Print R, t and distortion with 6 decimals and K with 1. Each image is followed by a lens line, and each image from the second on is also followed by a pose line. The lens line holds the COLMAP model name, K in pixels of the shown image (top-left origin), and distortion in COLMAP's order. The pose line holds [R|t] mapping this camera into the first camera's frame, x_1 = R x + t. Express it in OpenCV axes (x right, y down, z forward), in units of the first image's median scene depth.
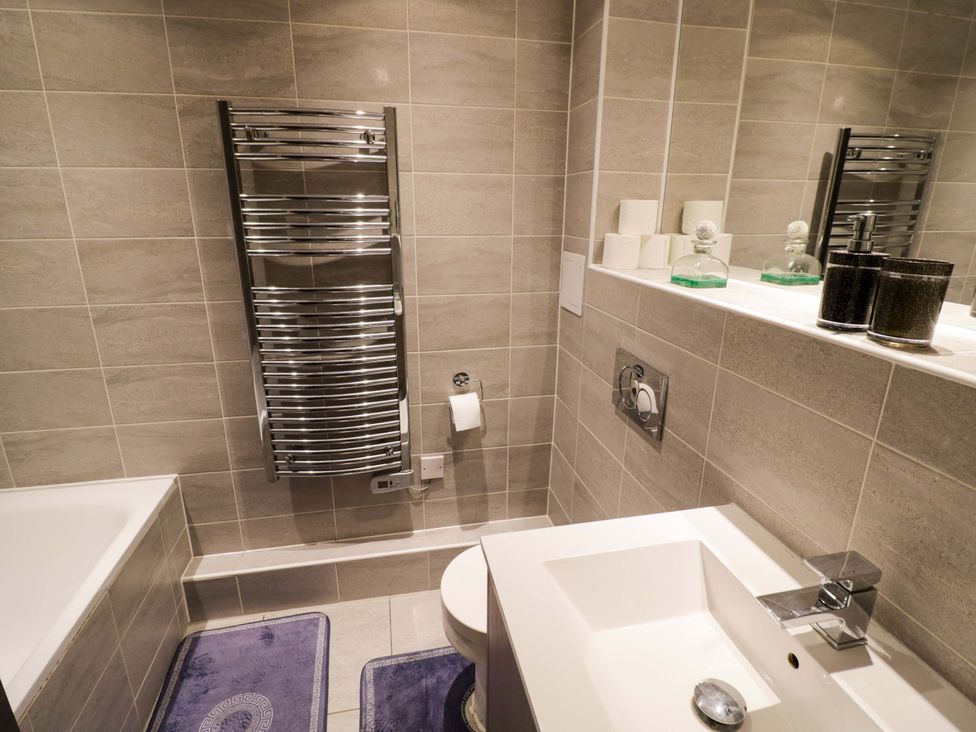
lens RADIAL K [[508.5, 0, 487.0], [0, 508.5, 360.8], [0, 0, 1]] dist [0.000653, -0.010667]
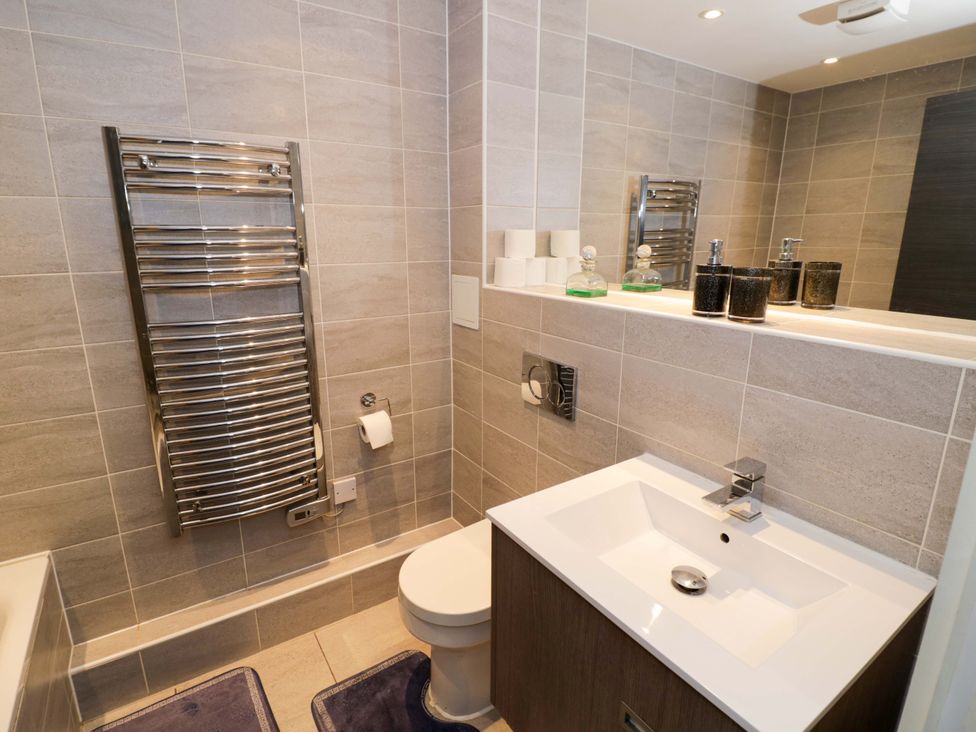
lens RADIAL K [[508.5, 0, 487.1], [0, 508.5, 362.9], [0, 0, 1]] dist [0.000653, -0.010667]
pose [[0.928396, -0.097213, 0.358652, -0.220674], [0.113774, 0.993184, -0.025308, 0.017955], [-0.353747, 0.064301, 0.933128, -0.072904]]
